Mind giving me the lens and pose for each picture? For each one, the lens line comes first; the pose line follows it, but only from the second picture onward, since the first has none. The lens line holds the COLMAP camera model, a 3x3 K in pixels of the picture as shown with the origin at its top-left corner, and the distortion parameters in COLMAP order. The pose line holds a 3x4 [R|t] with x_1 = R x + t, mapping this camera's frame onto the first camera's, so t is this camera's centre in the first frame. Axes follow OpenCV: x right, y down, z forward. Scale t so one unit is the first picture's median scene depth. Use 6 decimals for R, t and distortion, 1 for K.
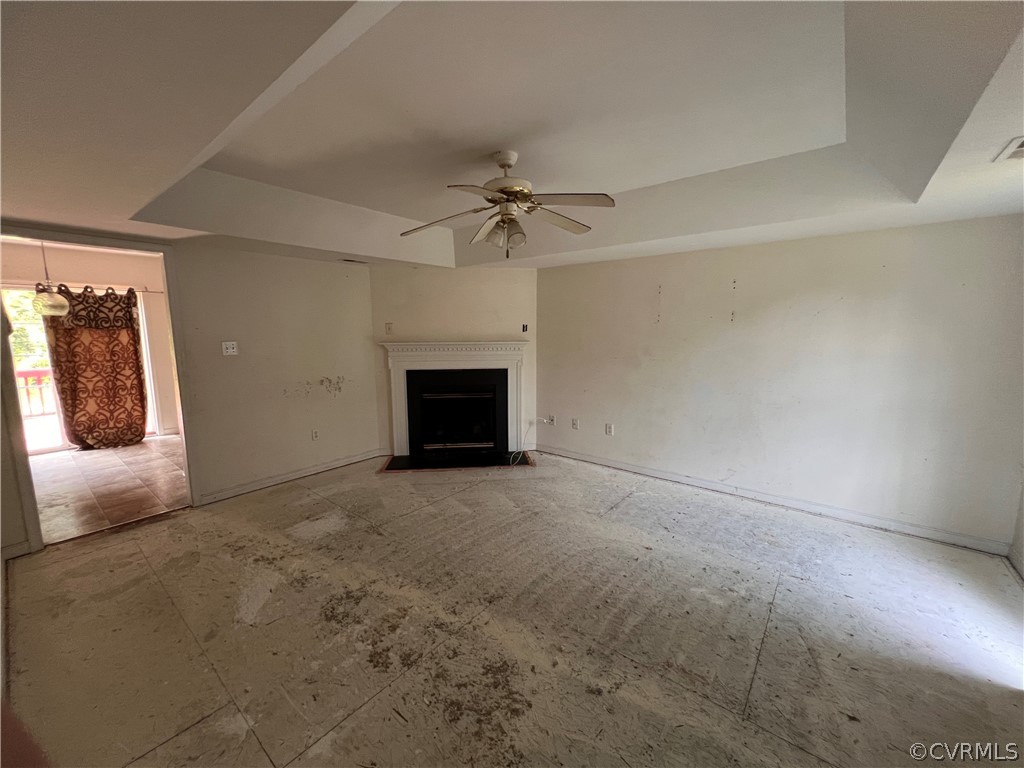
lens RADIAL K [[409.4, 0, 511.2], [0, 409.4, 385.0], [0, 0, 1]] dist [0.002472, 0.000111]
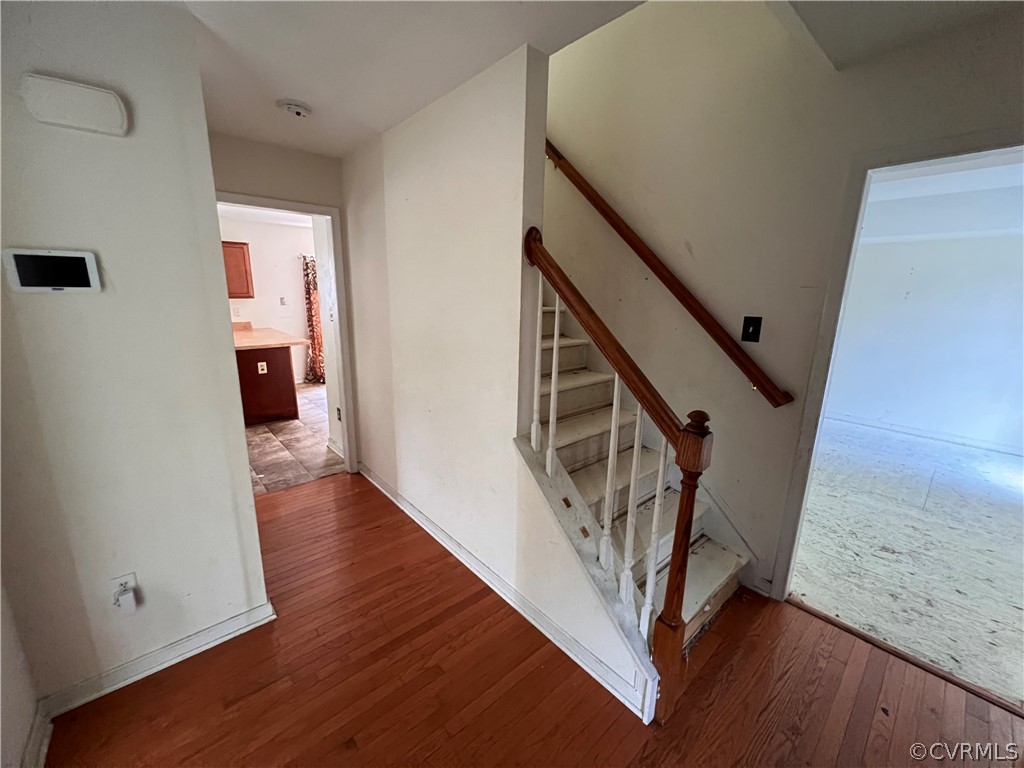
lens RADIAL K [[409.4, 0, 513.1], [0, 409.4, 382.8], [0, 0, 1]] dist [0.002472, 0.000111]
pose [[0.985727, 0.069839, -0.153183, -0.657688], [-0.055352, 0.993755, 0.096883, 0.071765], [0.158992, -0.087021, 0.983437, -0.704316]]
